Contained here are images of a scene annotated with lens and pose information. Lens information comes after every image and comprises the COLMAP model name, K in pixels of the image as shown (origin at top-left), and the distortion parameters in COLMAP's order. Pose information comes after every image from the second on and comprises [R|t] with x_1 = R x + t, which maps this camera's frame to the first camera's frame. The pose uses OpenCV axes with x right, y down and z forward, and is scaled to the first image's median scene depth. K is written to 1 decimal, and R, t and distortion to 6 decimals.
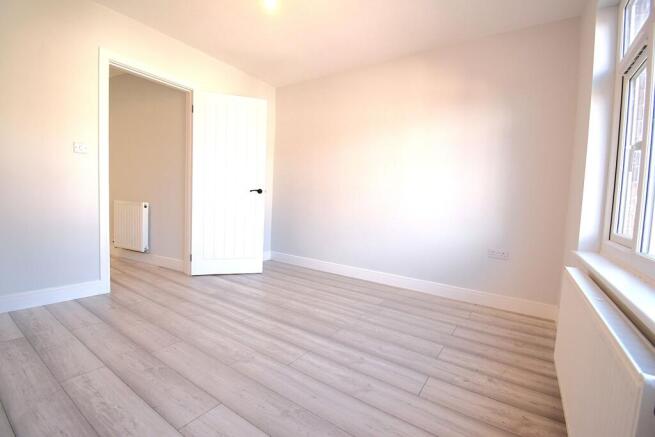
lens RADIAL K [[288.5, 0, 330.5], [0, 288.5, 216.9], [0, 0, 1]] dist [-0.000117, -0.000190]
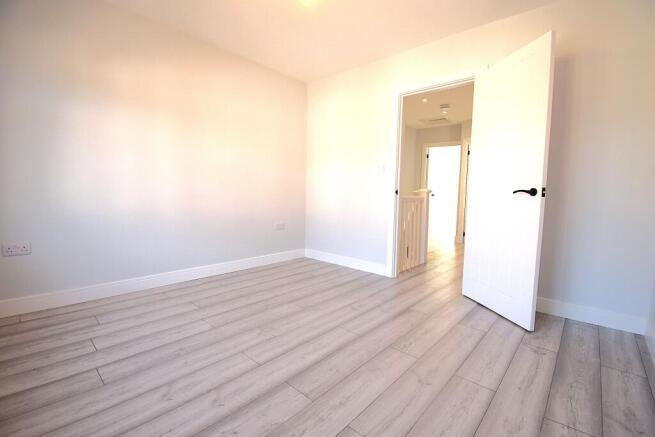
lens RADIAL K [[288.5, 0, 330.5], [0, 288.5, 216.9], [0, 0, 1]] dist [-0.000117, -0.000190]
pose [[-0.140956, 0.034044, -0.989430, 0.654125], [-0.077806, 0.995936, 0.045352, -0.051171], [0.986954, 0.083376, -0.137734, 1.090754]]
